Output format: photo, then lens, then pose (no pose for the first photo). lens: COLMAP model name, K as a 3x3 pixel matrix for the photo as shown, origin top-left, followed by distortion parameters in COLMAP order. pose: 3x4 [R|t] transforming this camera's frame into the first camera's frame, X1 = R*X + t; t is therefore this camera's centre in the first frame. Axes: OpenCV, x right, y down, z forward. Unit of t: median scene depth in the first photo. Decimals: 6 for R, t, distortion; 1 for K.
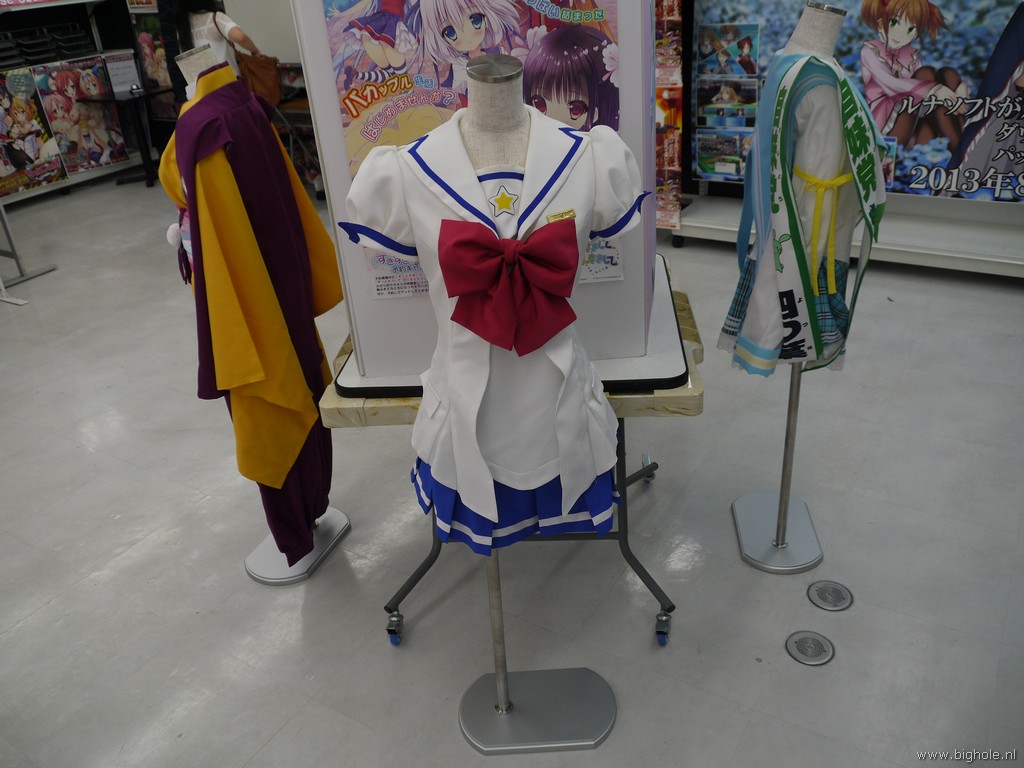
lens RADIAL K [[844.1, 0, 512.0], [0, 844.1, 384.0], [0, 0, 1]] dist [-0.070093, 0.052765]
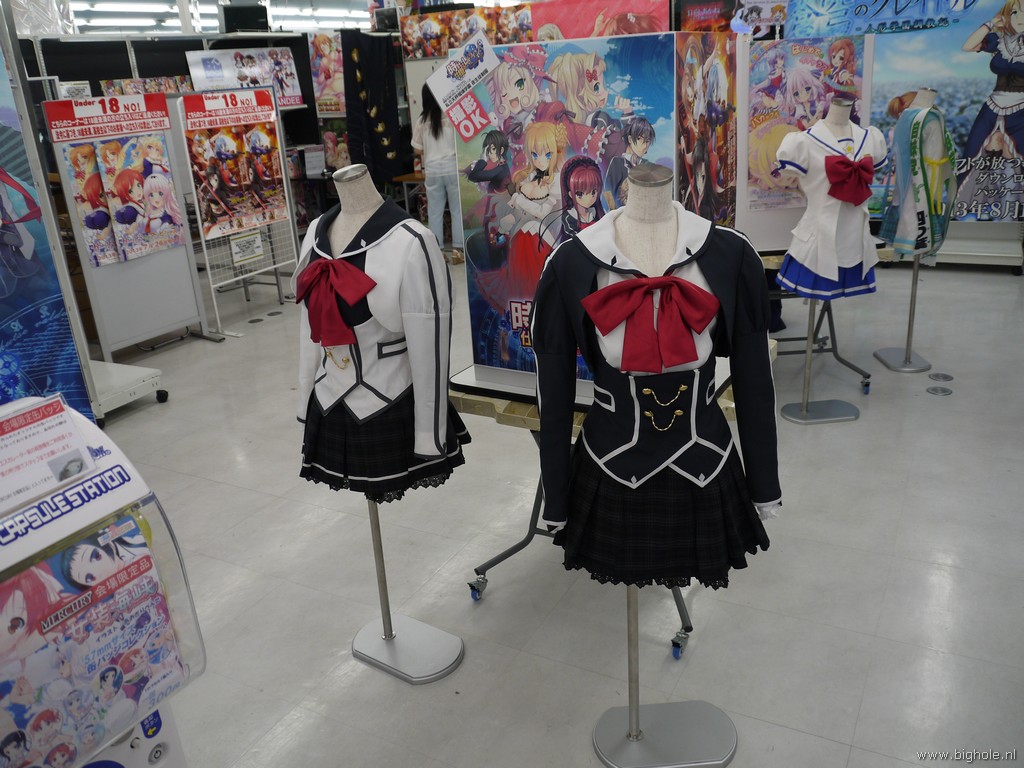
lens RADIAL K [[844.1, 0, 512.0], [0, 844.1, 384.0], [0, 0, 1]] dist [-0.070093, 0.052765]
pose [[0.998094, -0.017120, 0.059282, -0.852935], [0.025147, 0.990193, -0.137422, 0.590204], [-0.056348, 0.138651, 0.988737, -1.005424]]
